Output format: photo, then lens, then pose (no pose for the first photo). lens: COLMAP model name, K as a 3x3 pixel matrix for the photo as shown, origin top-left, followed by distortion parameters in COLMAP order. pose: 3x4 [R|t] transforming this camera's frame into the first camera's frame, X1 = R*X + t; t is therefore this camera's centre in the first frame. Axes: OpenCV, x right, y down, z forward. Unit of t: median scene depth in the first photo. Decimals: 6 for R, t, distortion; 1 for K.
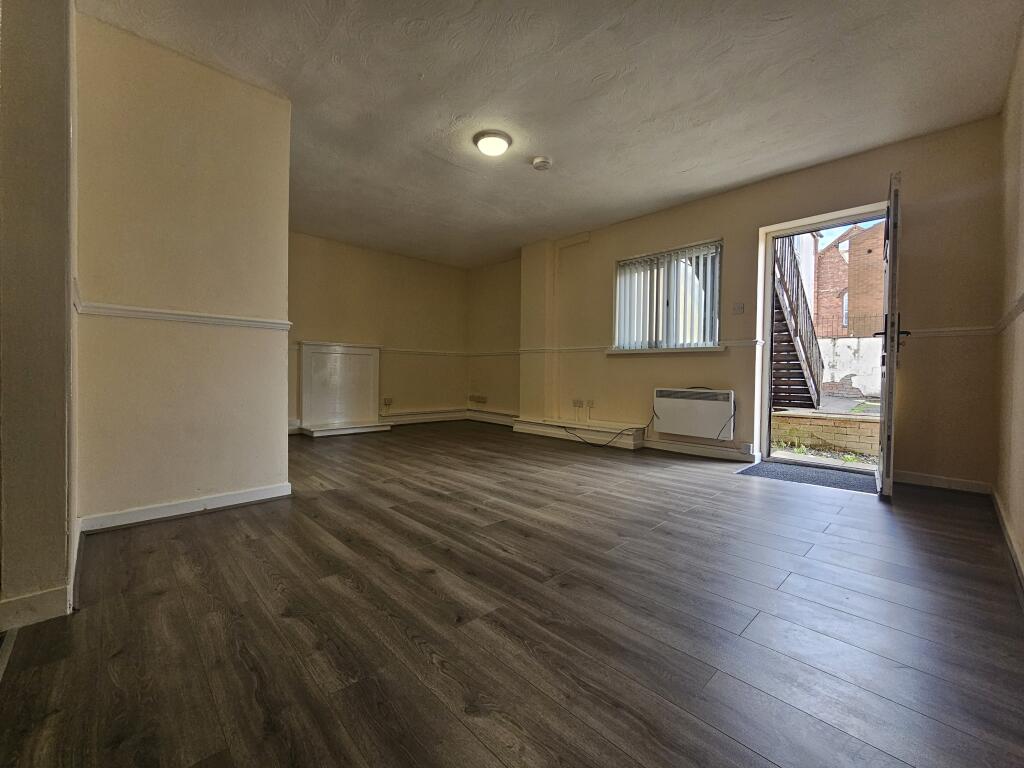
lens RADIAL K [[418.9, 0, 512.1], [0, 418.9, 377.5], [0, 0, 1]] dist [0.000141, 0.000087]
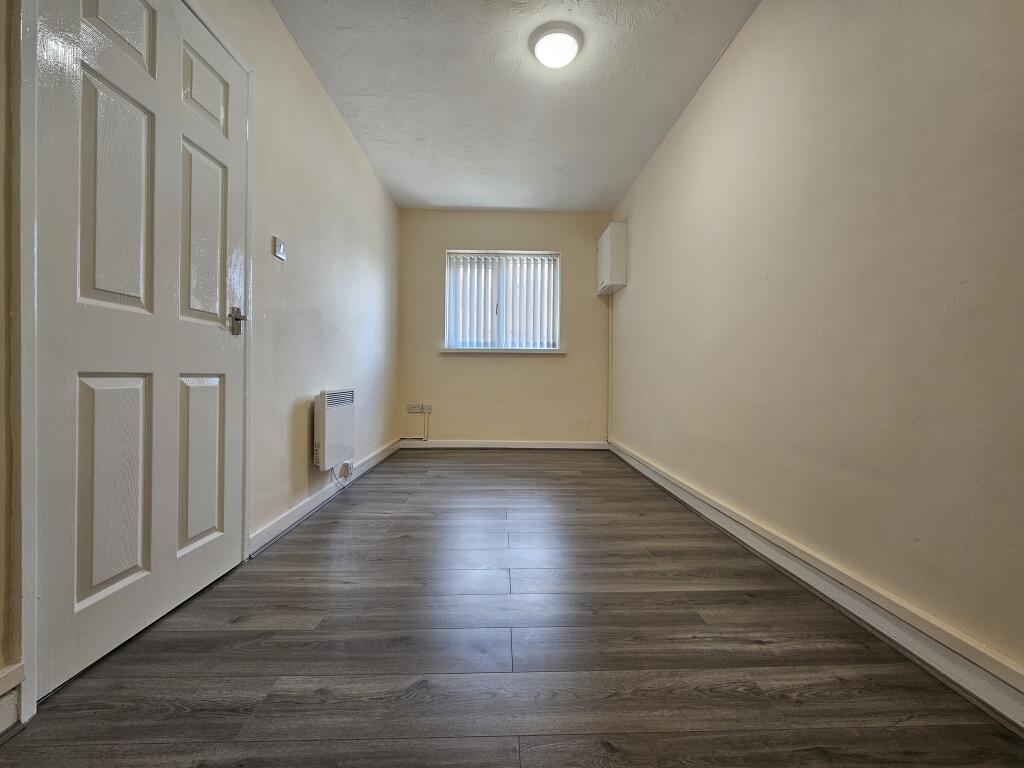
lens RADIAL K [[418.9, 0, 512.1], [0, 418.9, 377.5], [0, 0, 1]] dist [0.000141, 0.000087]
pose [[0.664419, -0.012722, 0.747252, -0.595014], [0.009050, 0.999919, 0.008977, -0.022444], [-0.747306, 0.000798, 0.664480, 0.635066]]
